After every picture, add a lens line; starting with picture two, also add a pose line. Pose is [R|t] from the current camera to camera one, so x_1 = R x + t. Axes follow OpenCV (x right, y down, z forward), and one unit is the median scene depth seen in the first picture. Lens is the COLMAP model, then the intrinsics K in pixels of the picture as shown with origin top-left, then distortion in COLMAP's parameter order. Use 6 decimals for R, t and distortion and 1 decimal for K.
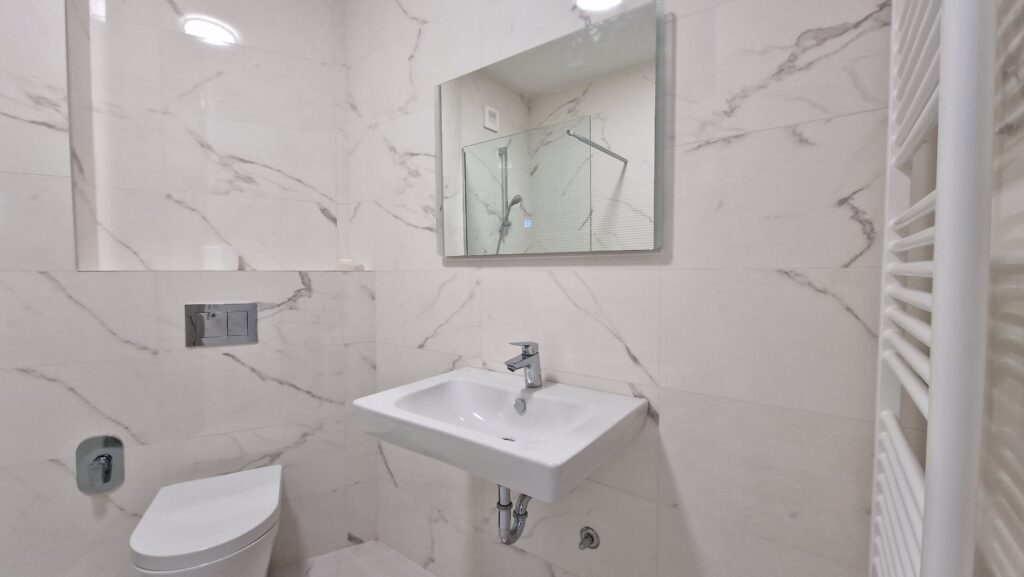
lens RADIAL K [[416.3, 0, 506.2], [0, 416.3, 291.1], [0, 0, 1]] dist [-0.003414, -0.000610]
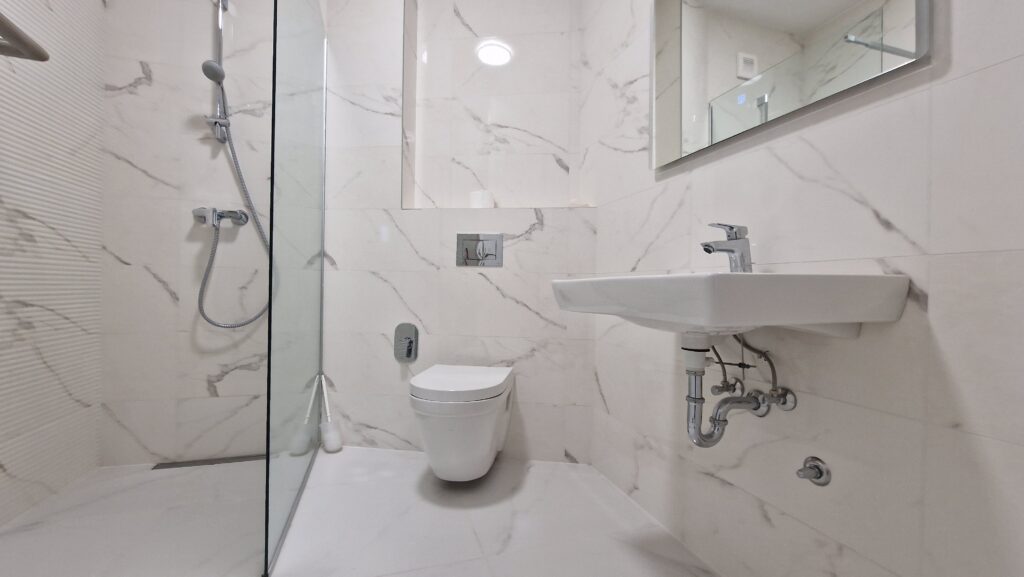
lens RADIAL K [[411.1, 0, 512.0], [0, 411.1, 288.5], [0, 0, 1]] dist [-0.000971, -0.000107]
pose [[0.822646, 0.020796, -0.568173, 0.121445], [-0.045304, 0.998551, -0.029047, 0.224632], [0.566746, 0.049636, 0.822396, 0.018403]]
